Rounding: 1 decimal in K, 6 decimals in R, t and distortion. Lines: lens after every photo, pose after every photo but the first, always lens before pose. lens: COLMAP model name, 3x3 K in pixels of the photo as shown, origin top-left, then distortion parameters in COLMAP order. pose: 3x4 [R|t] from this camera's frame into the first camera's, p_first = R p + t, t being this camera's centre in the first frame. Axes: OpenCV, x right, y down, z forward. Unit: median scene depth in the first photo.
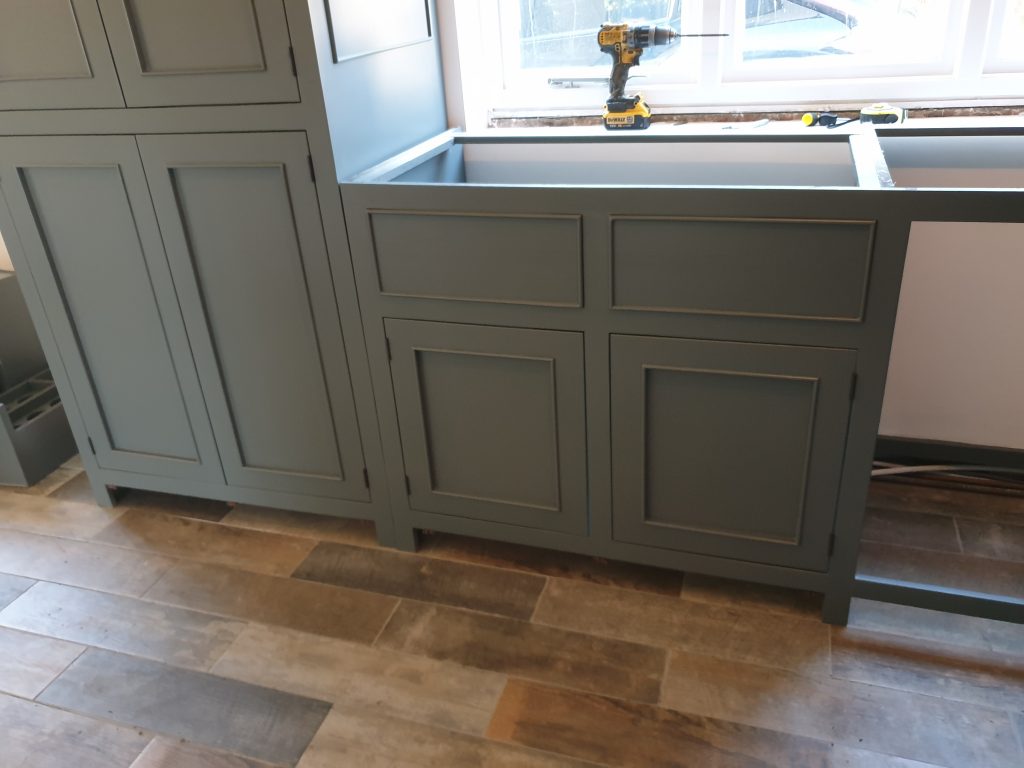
lens RADIAL K [[800.8, 0, 512.0], [0, 800.8, 384.0], [0, 0, 1]] dist [0.000818, 0.005368]
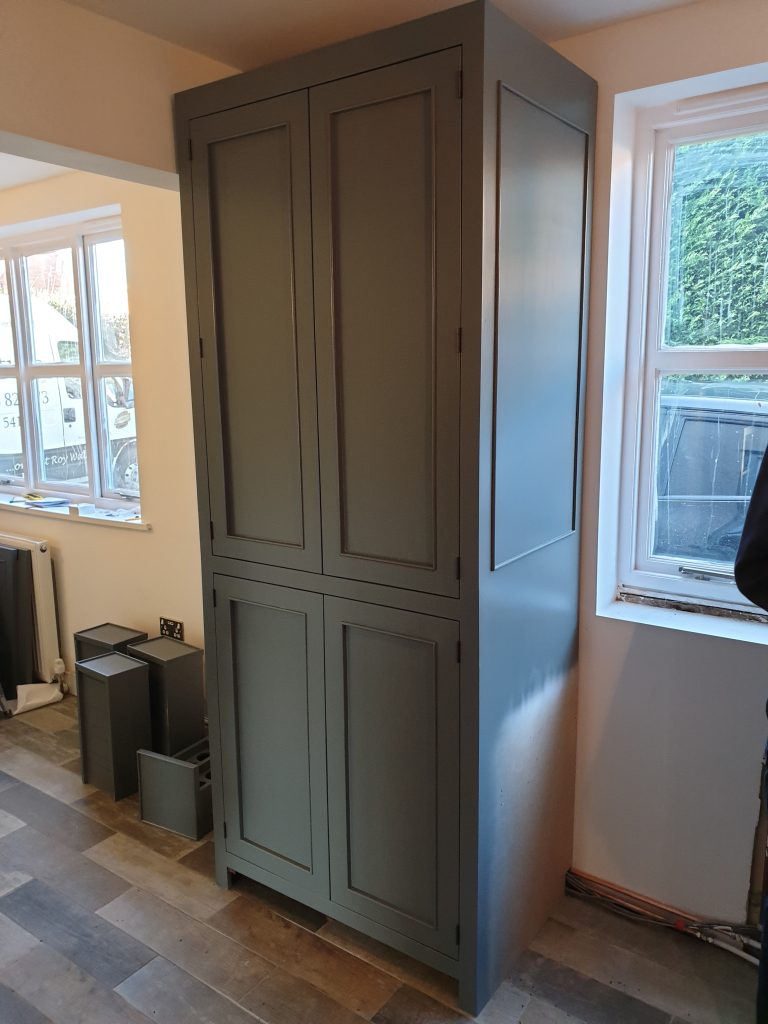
lens RADIAL K [[808.6, 0, 384.0], [0, 808.6, 512.0], [0, 0, 1]] dist [0.036407, 0.003744]
pose [[0.949231, 0.108220, -0.295378, -0.018811], [-0.183358, 0.953307, -0.239969, -0.123752], [0.255617, 0.281946, 0.924752, -0.148438]]
